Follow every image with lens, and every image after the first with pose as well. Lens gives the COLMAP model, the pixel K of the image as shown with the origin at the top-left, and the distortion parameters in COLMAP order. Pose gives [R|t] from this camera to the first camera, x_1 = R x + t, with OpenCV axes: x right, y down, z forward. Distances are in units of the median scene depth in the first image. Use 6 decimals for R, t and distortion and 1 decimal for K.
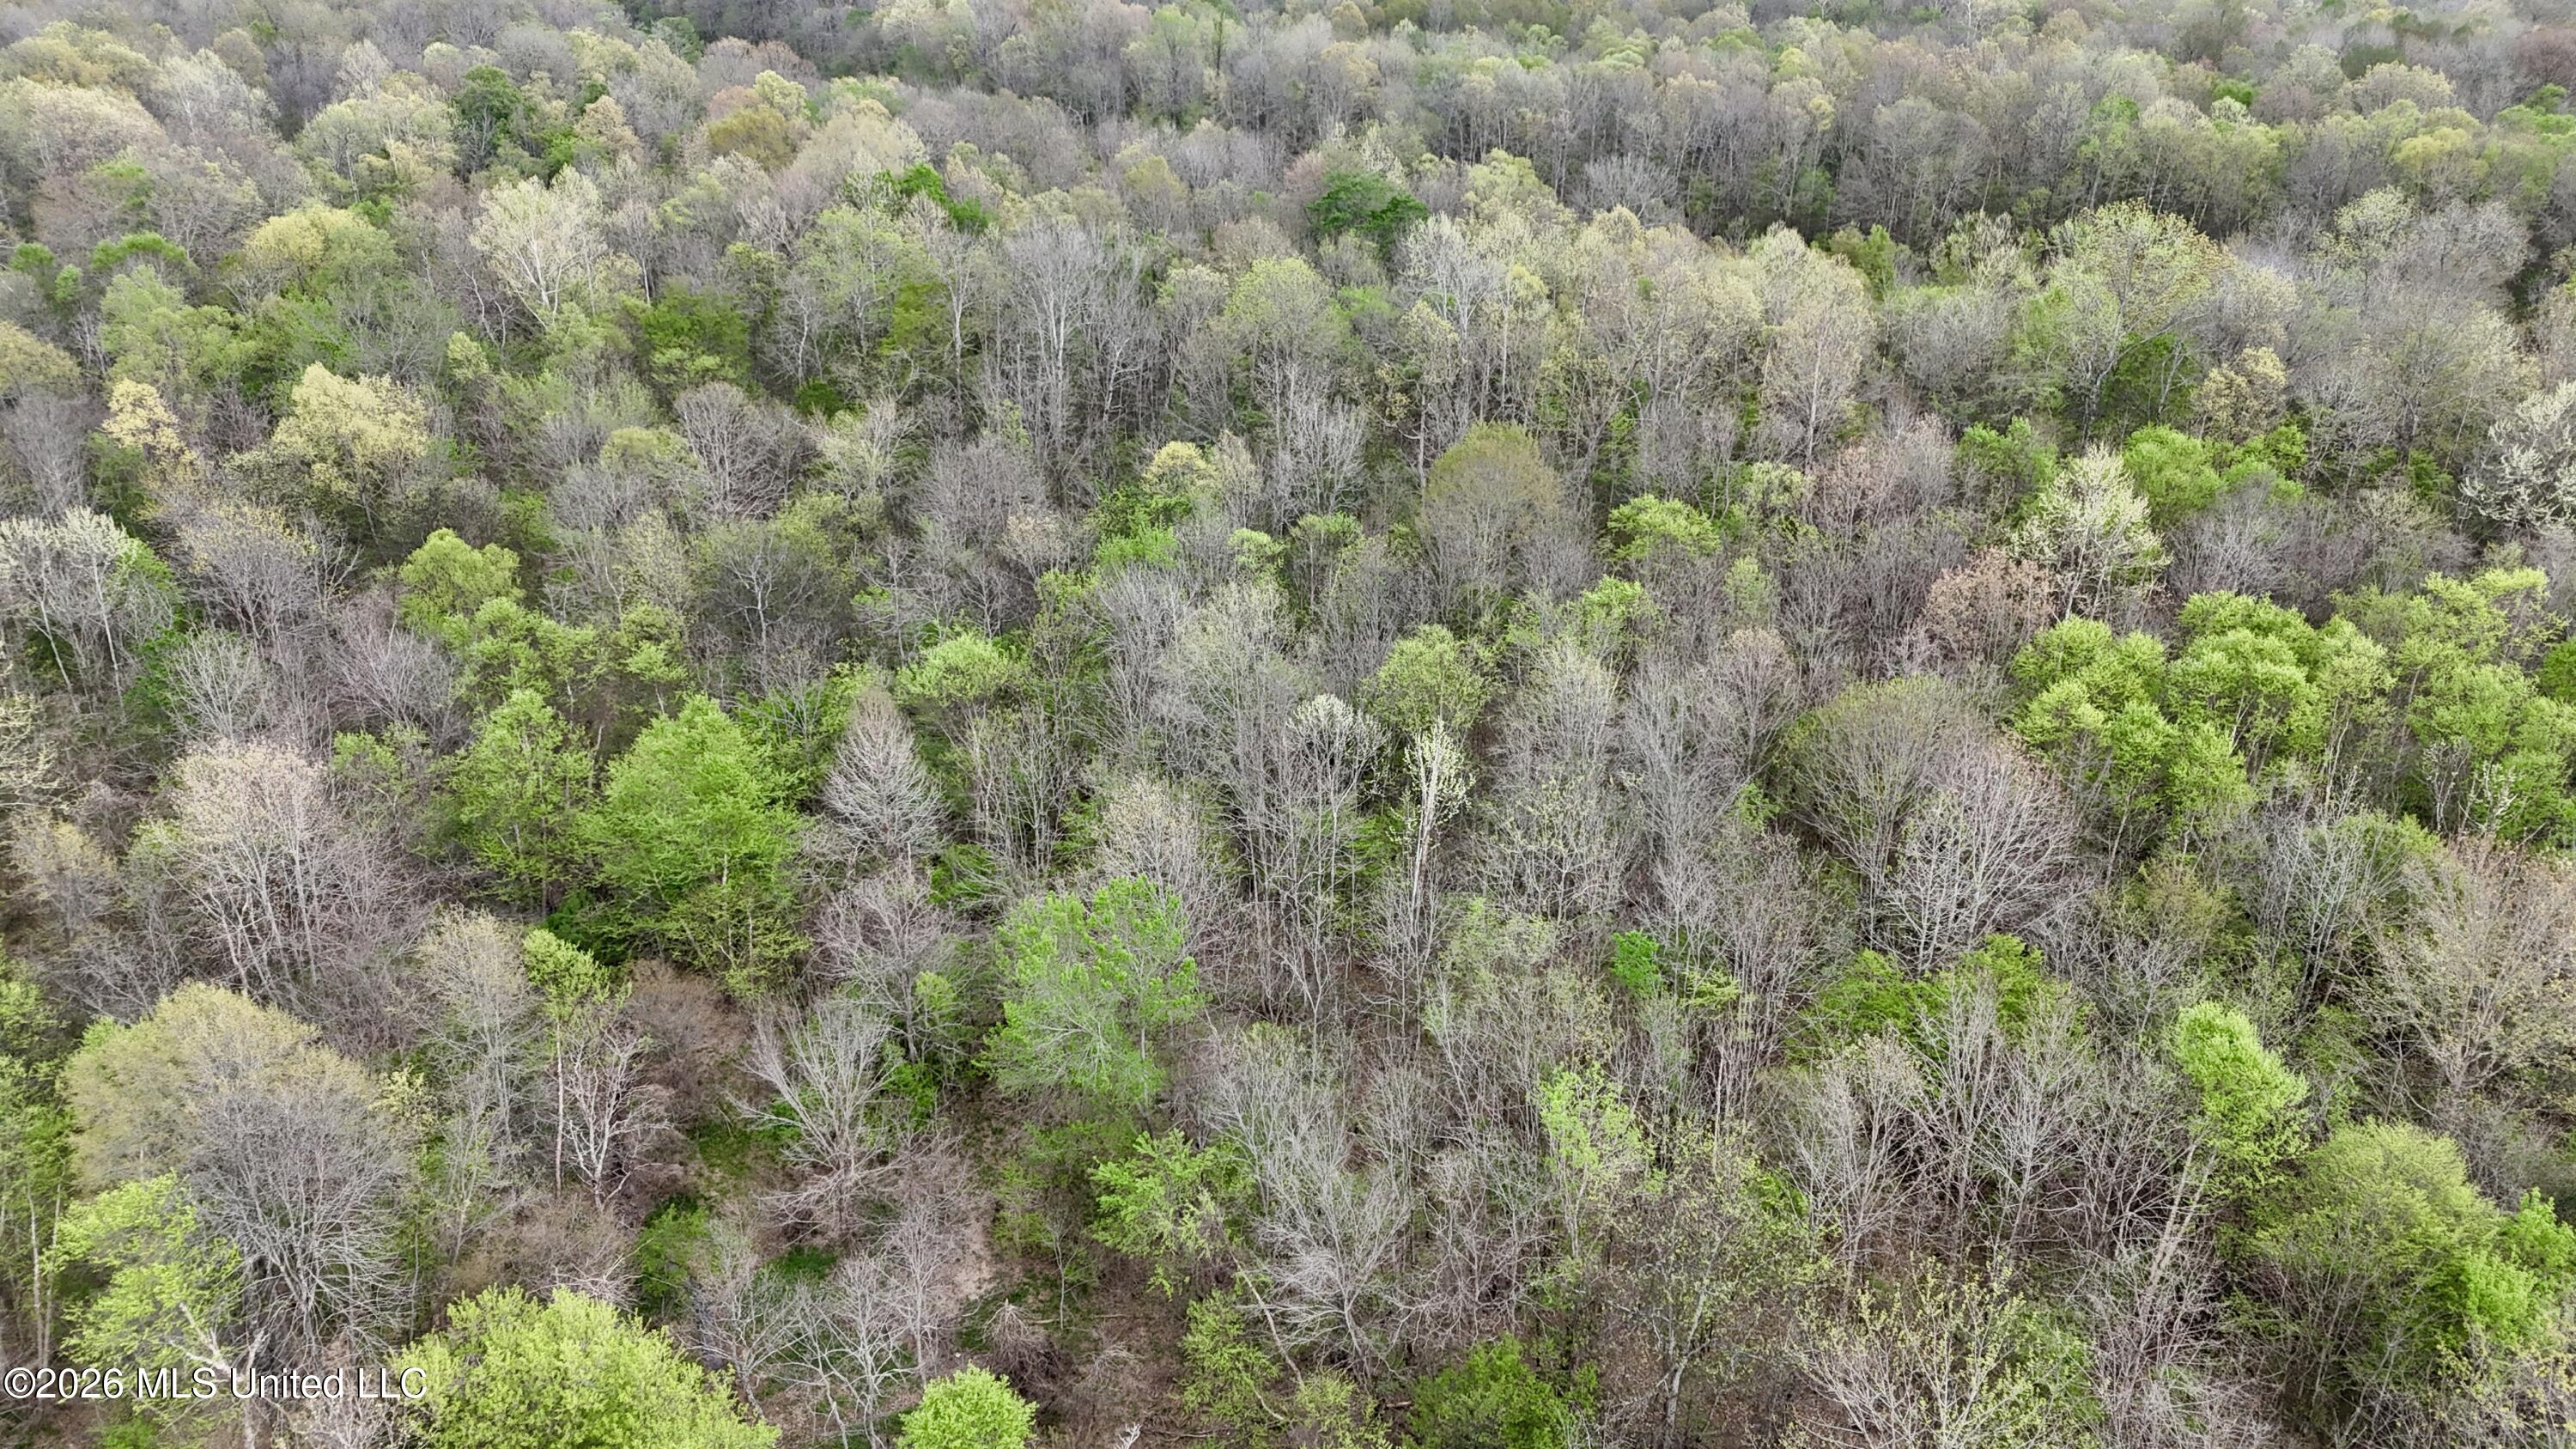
lens RADIAL K [[1912.9, 0, 1289.6], [0, 1912.9, 718.5], [0, 0, 1]] dist [0.065782, -0.057935]
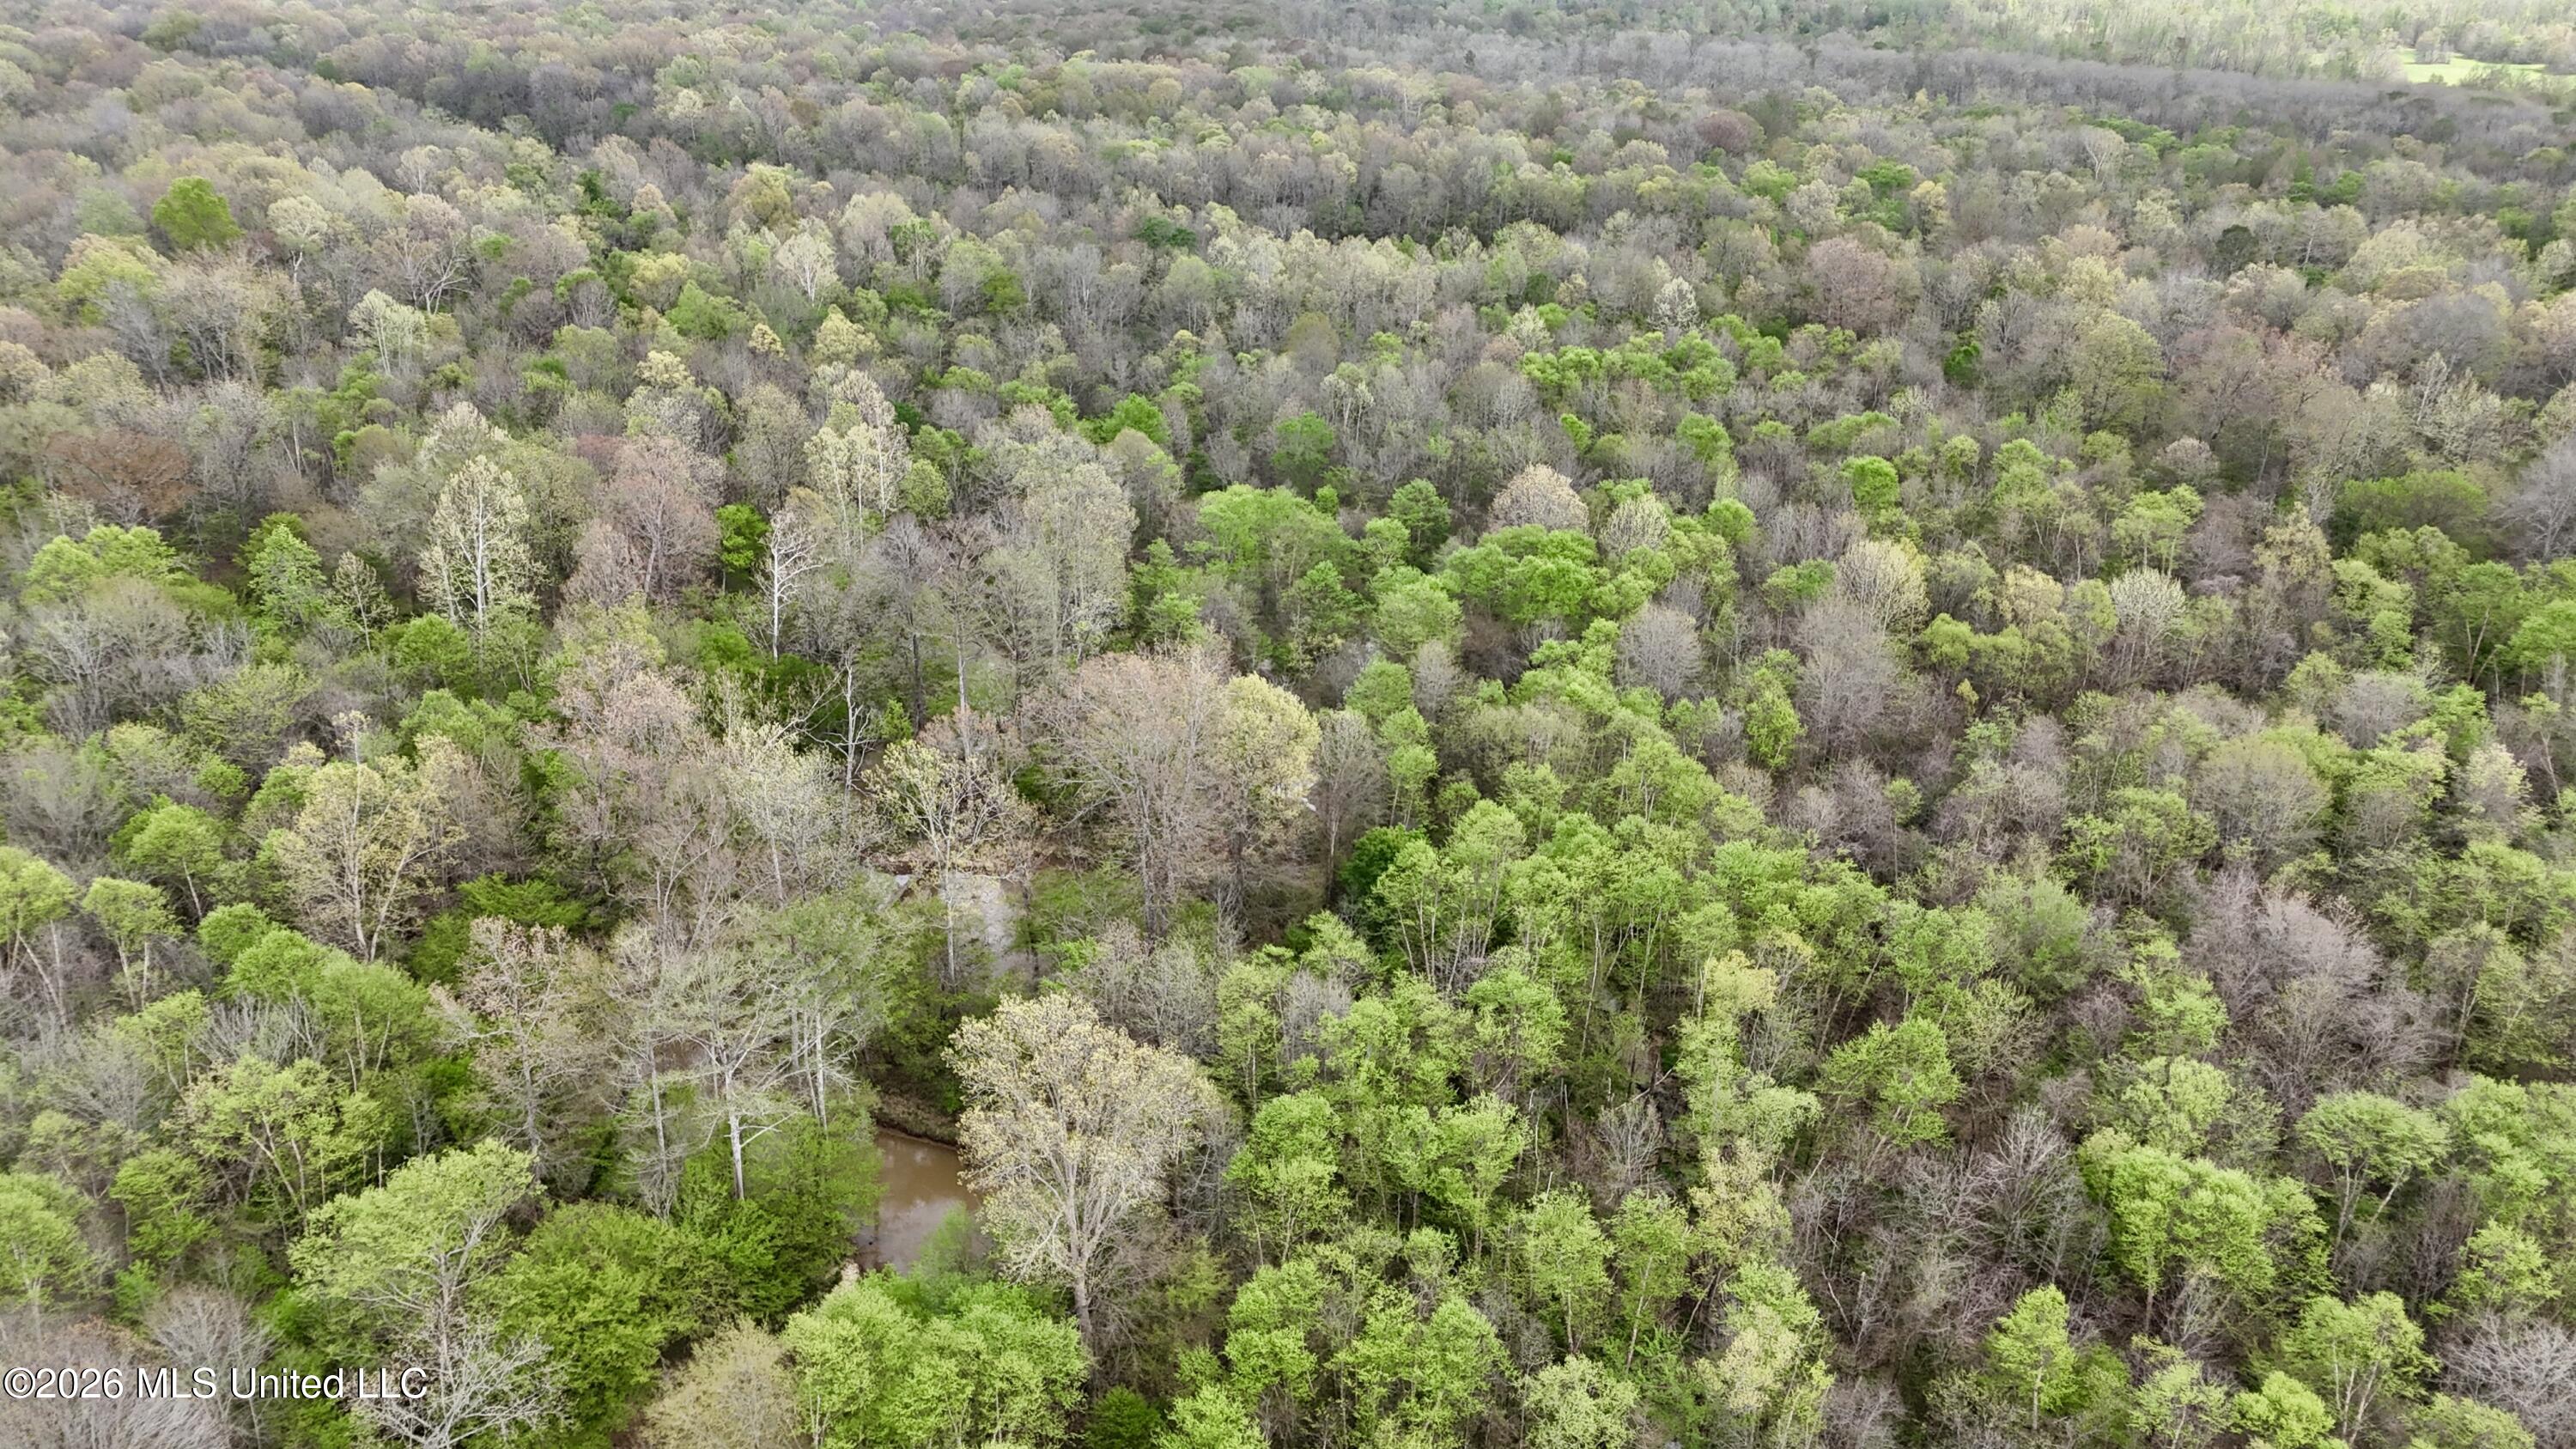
lens RADIAL K [[1912.9, 0, 1279.8], [0, 1912.9, 728.5], [0, 0, 1]] dist [0.065782, -0.057935]
pose [[0.957969, -0.105866, 0.266621, -0.437287], [0.107865, 0.994140, 0.007181, 0.242805], [-0.265819, 0.021880, 0.963775, -0.941610]]
